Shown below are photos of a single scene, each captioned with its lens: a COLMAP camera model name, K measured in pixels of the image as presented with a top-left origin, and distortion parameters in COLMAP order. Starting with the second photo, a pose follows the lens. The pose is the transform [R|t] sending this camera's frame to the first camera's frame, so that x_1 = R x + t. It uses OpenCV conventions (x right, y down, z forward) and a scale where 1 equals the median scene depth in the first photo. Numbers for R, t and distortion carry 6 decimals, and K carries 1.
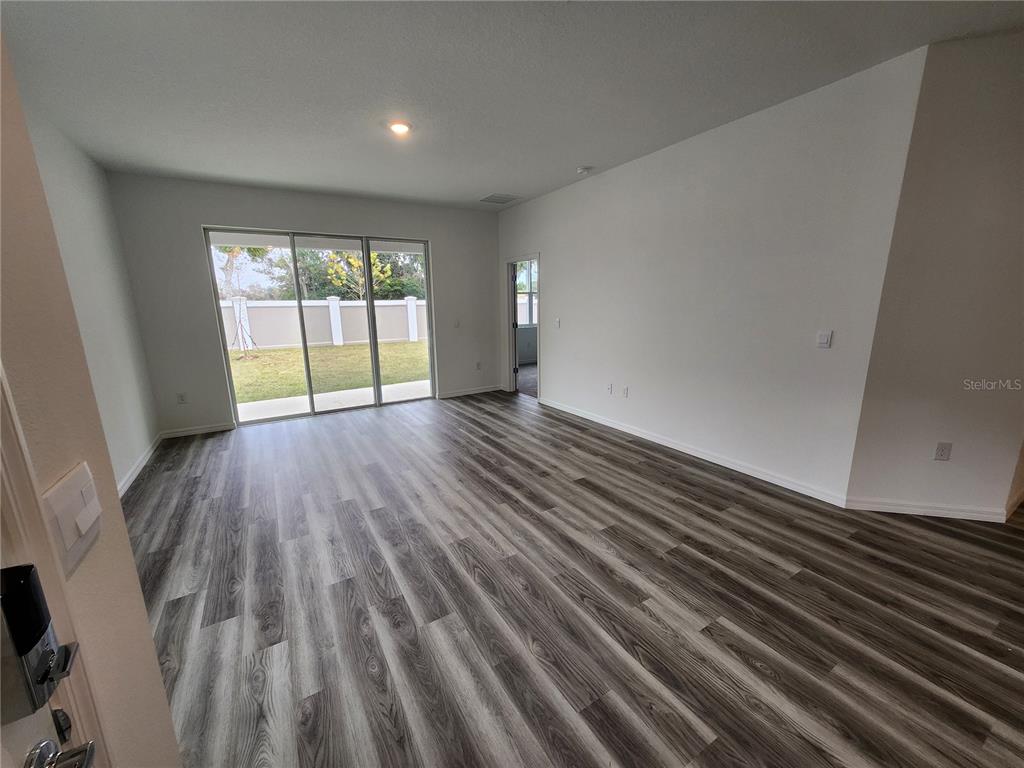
lens RADIAL K [[405.9, 0, 504.3], [0, 405.9, 389.0], [0, 0, 1]] dist [0.000061, 0.000588]
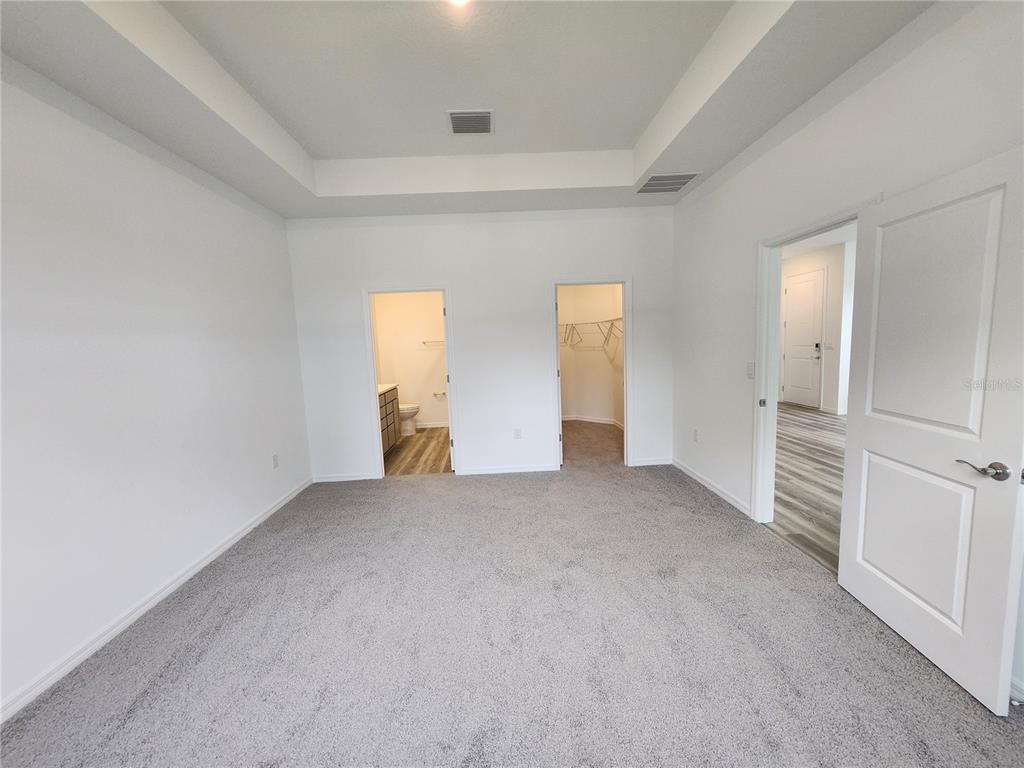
lens RADIAL K [[405.9, 0, 504.3], [0, 405.9, 389.0], [0, 0, 1]] dist [0.000061, 0.000588]
pose [[-0.869784, -0.001597, 0.493430, 0.248578], [0.162187, 0.943507, 0.288946, -0.668739], [-0.466017, 0.331348, -0.820388, 3.061239]]
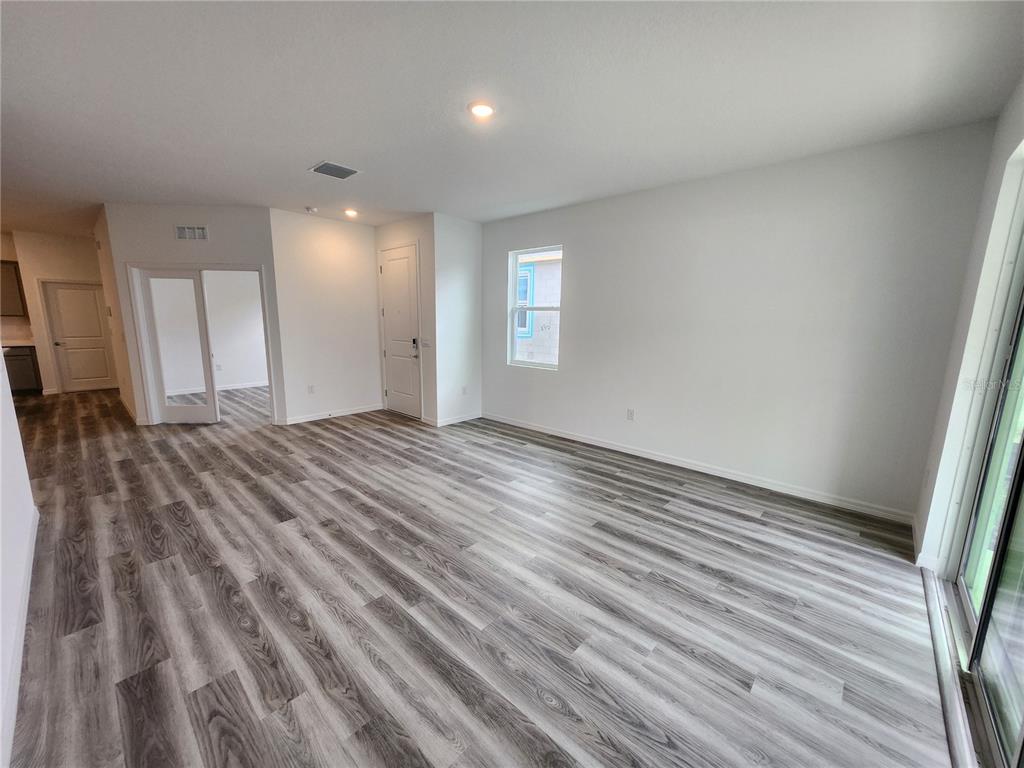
lens RADIAL K [[405.9, 0, 504.3], [0, 405.9, 389.0], [0, 0, 1]] dist [0.000061, 0.000588]
pose [[-0.960476, 0.053295, -0.273214, -0.048744], [-0.055822, 0.924687, 0.376614, -0.455490], [0.272709, 0.376980, -0.885164, 2.043103]]
